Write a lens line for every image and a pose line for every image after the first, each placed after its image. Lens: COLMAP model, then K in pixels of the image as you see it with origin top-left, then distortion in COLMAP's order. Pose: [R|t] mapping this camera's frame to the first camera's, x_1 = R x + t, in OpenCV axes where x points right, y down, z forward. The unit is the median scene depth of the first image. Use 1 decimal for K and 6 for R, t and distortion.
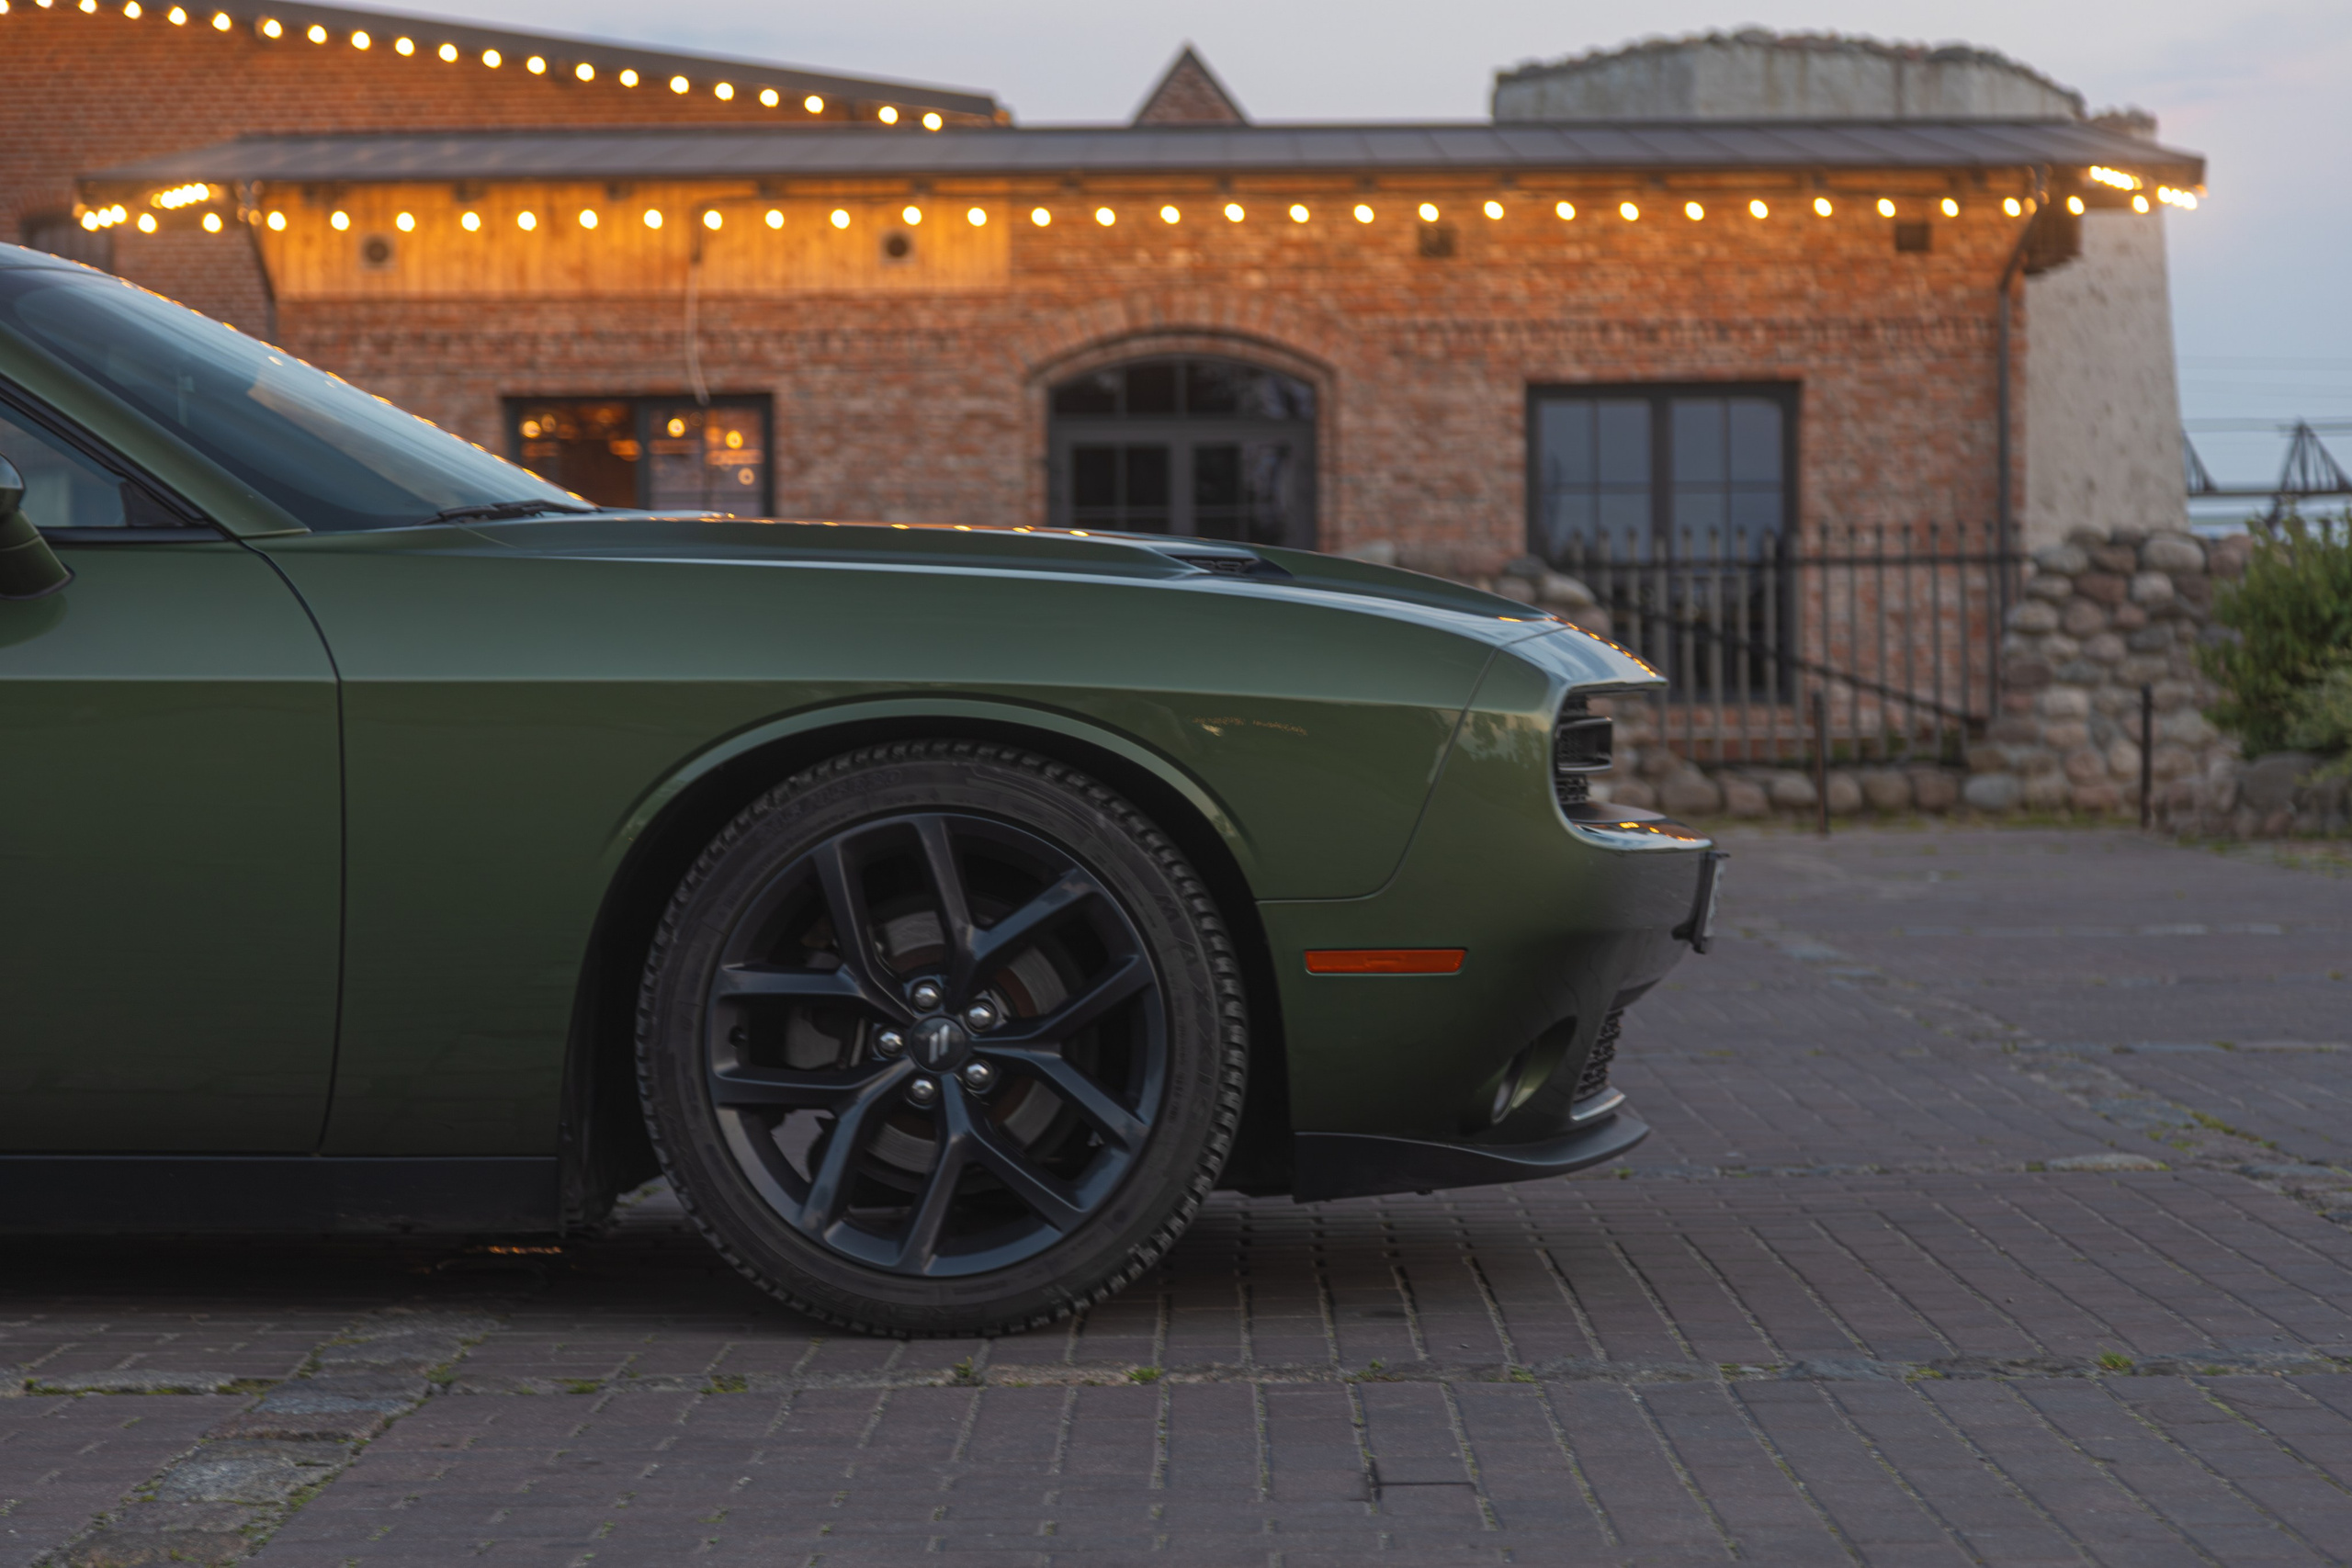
lens RADIAL K [[5711.3, 0, 1176.2], [0, 5711.3, 799.7], [0, 0, 1]] dist [-0.044218, 0.000000]
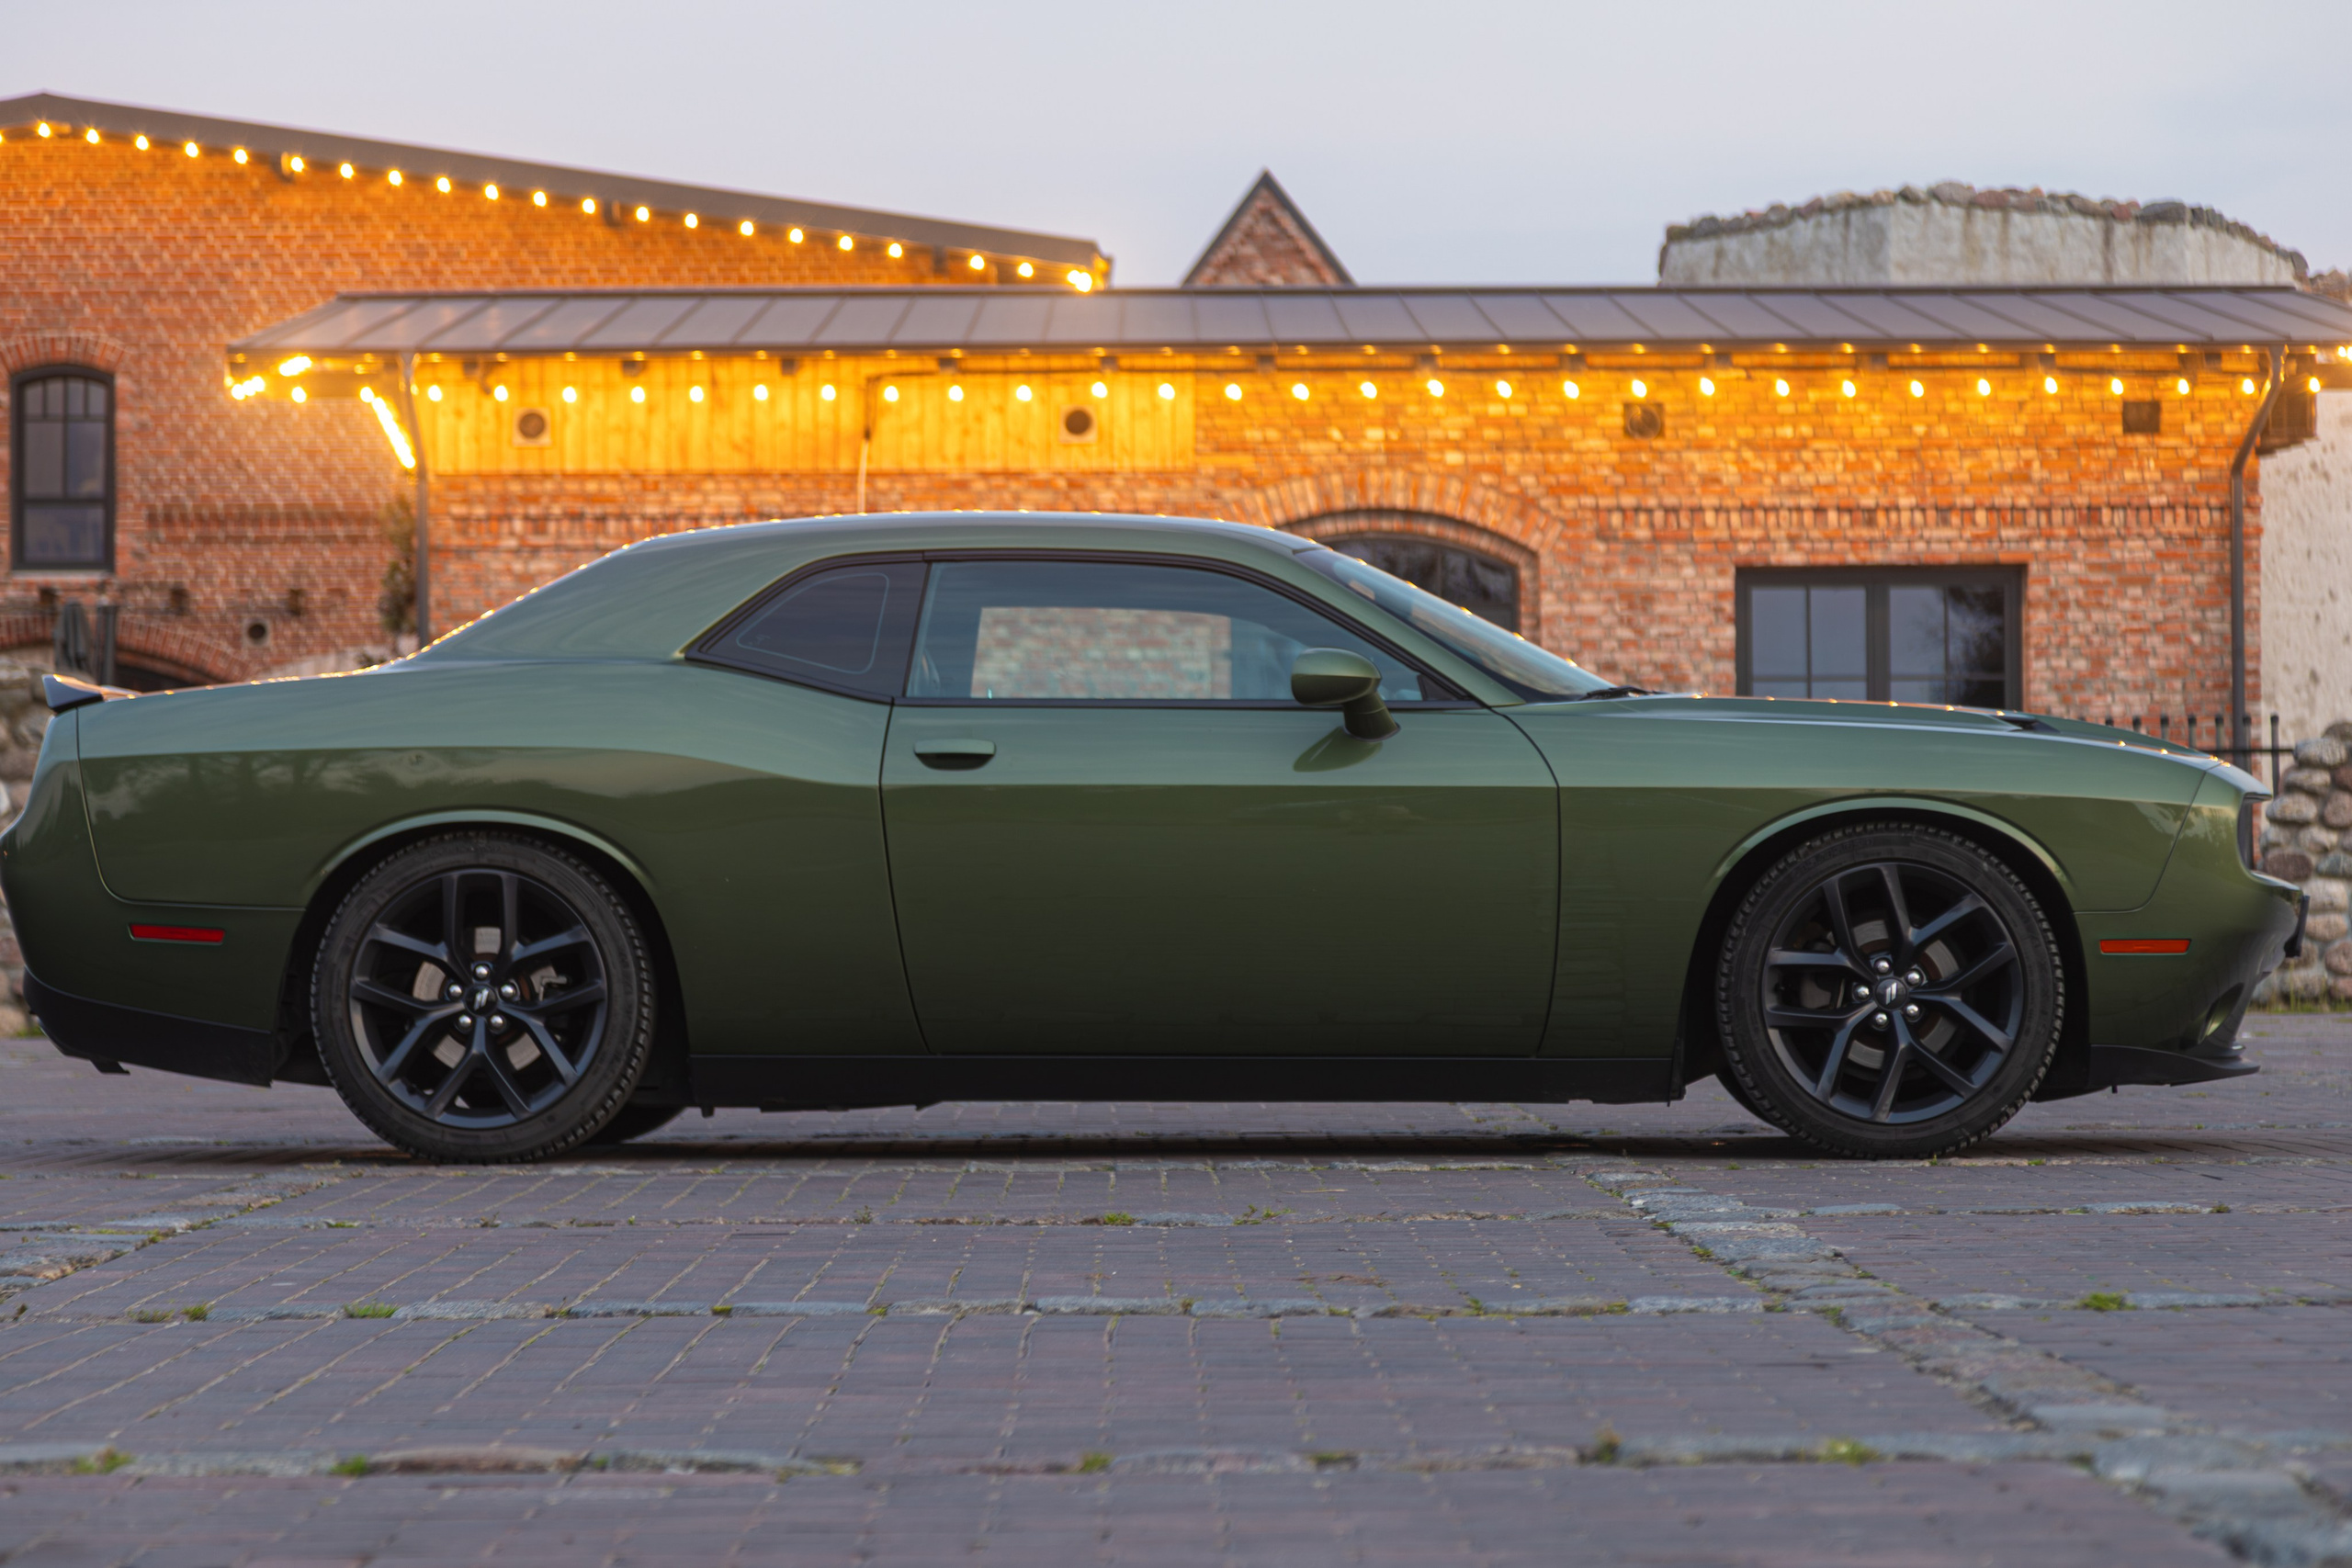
lens RADIAL K [[6765.8, 0, 1192.4], [0, 6765.8, 783.2], [0, 0, 1]] dist [-0.060786, 0.000000]
pose [[0.999991, 0.004124, 0.000543, -0.030422], [-0.004100, 0.999249, -0.038531, 0.006953], [-0.000701, 0.038529, 0.999257, -0.128577]]
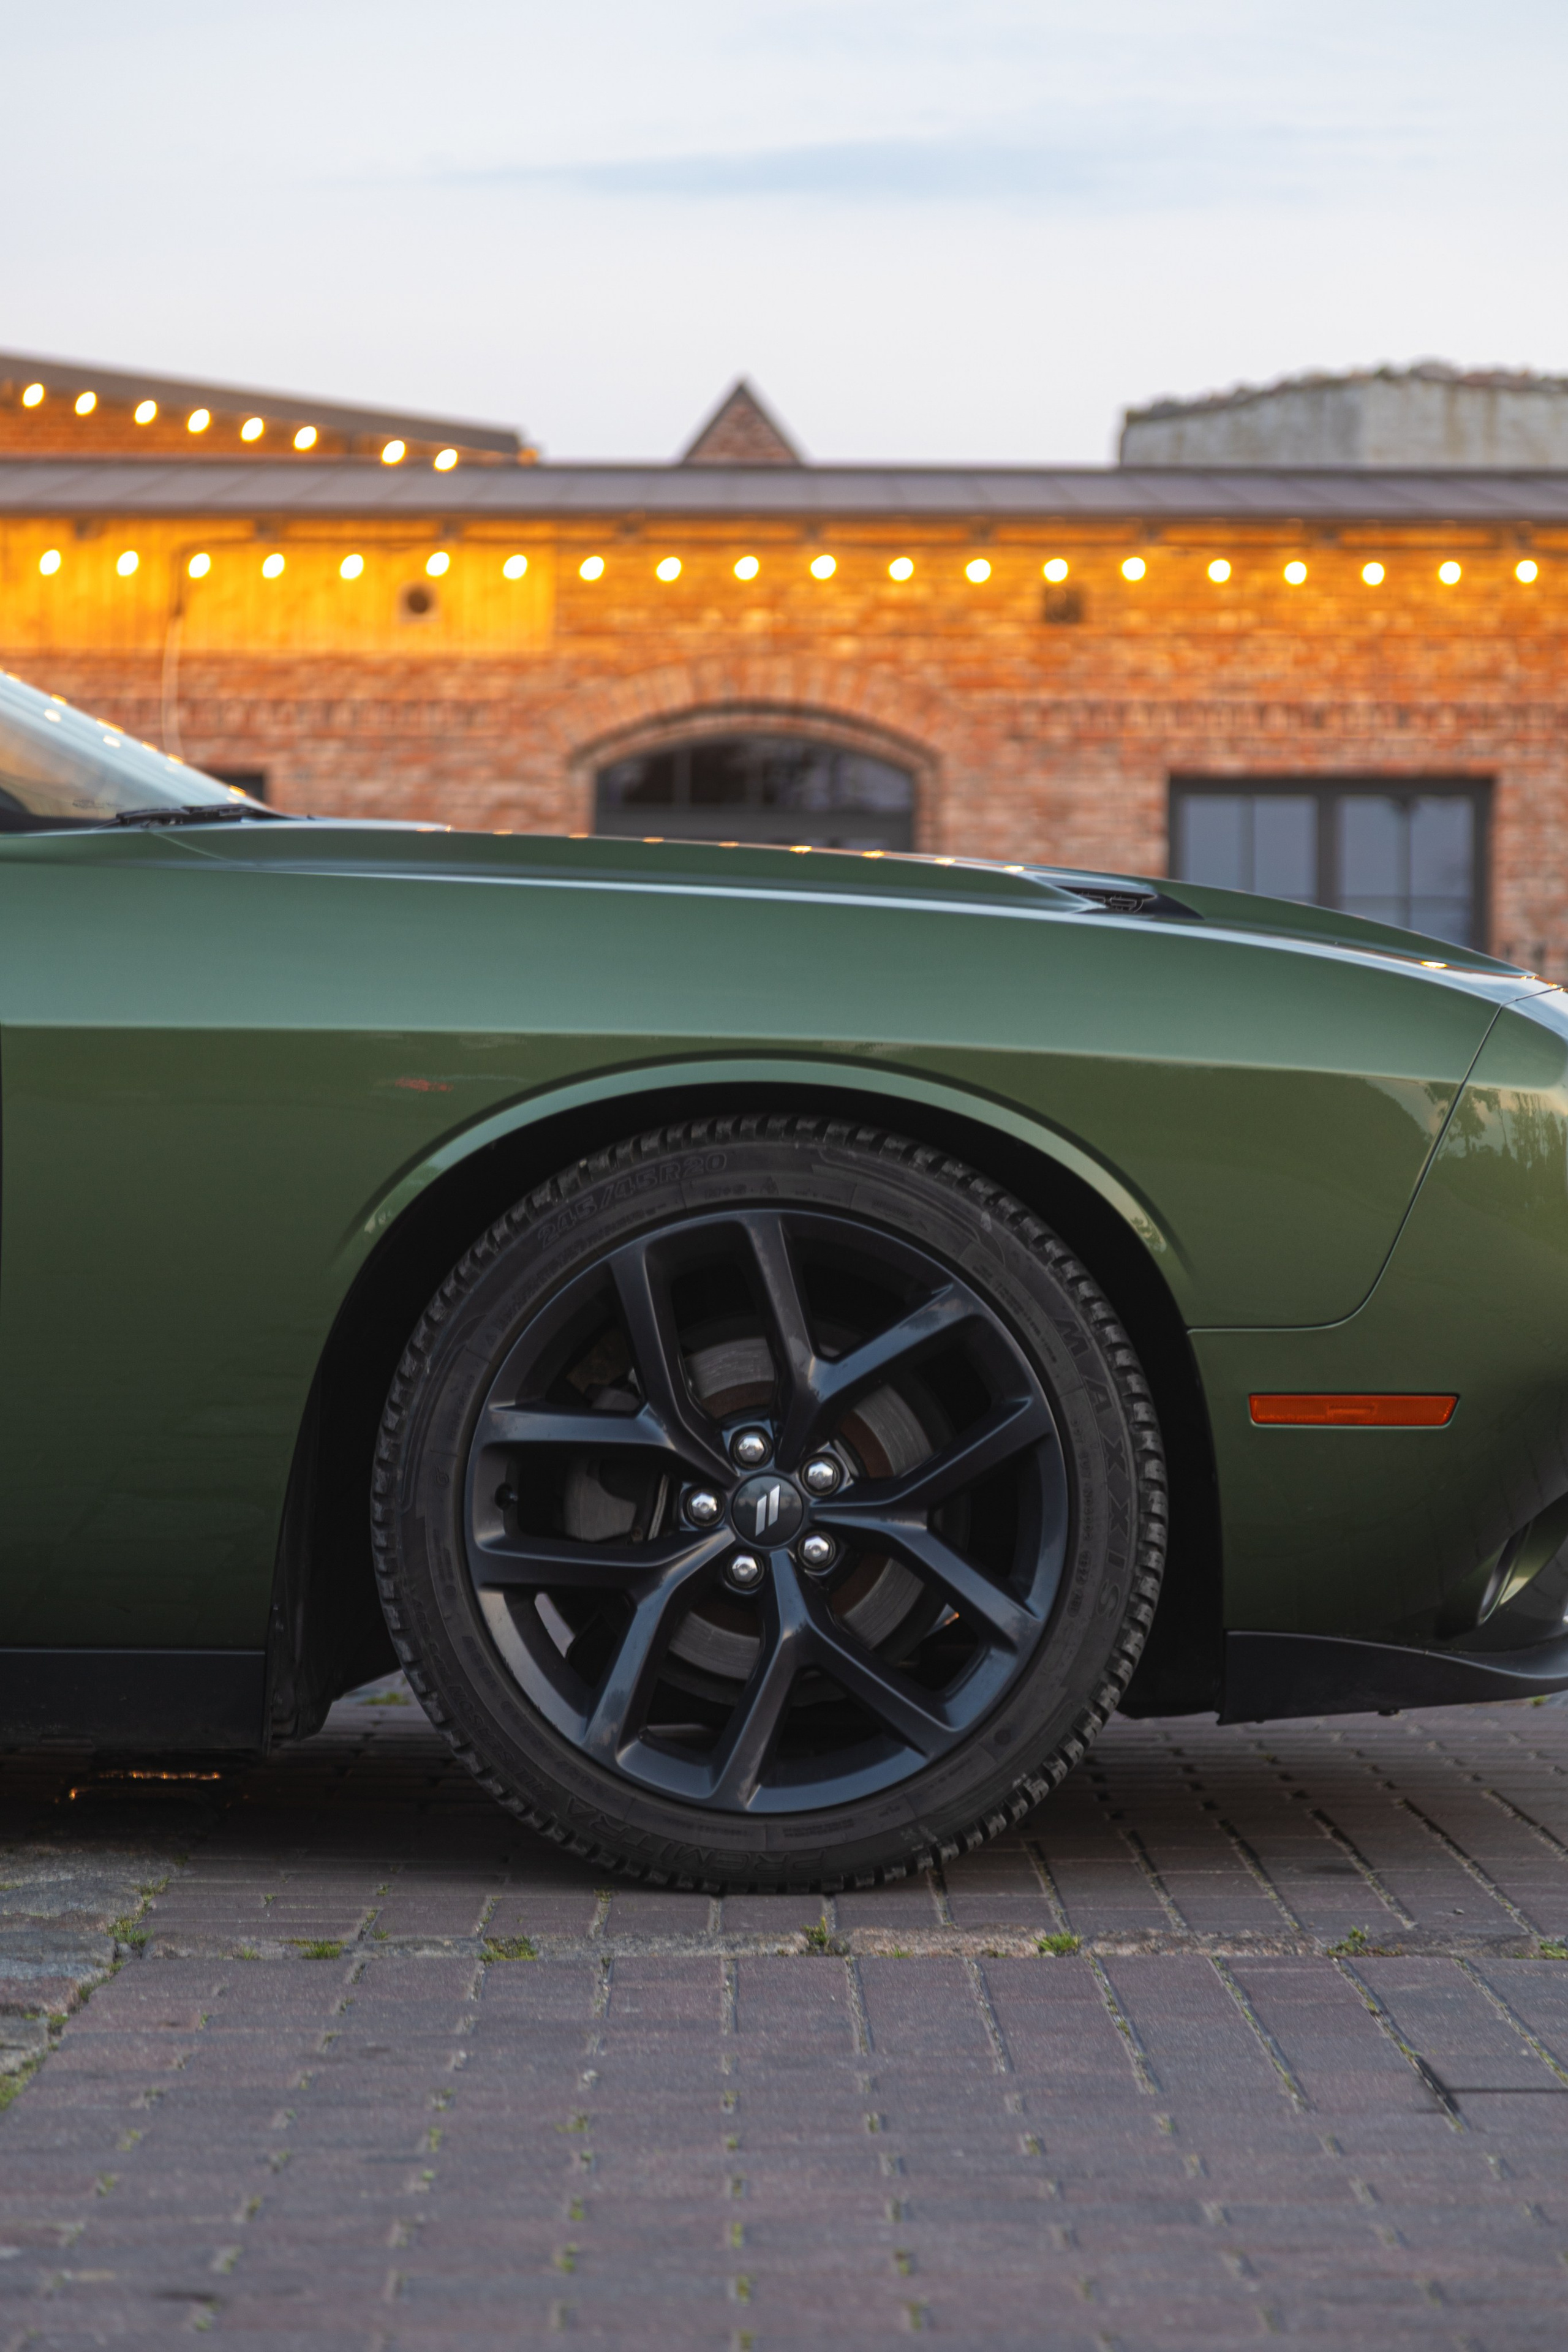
lens RADIAL K [[6766.5, 0, 779.8], [0, 6766.5, 1161.1], [0, 0, 1]] dist [-0.060786, 0.000000]
pose [[0.999830, 0.014607, 0.011239, -0.005967], [-0.014414, 0.999750, -0.017072, 0.001328], [-0.011486, 0.016907, 0.999791, 0.010413]]
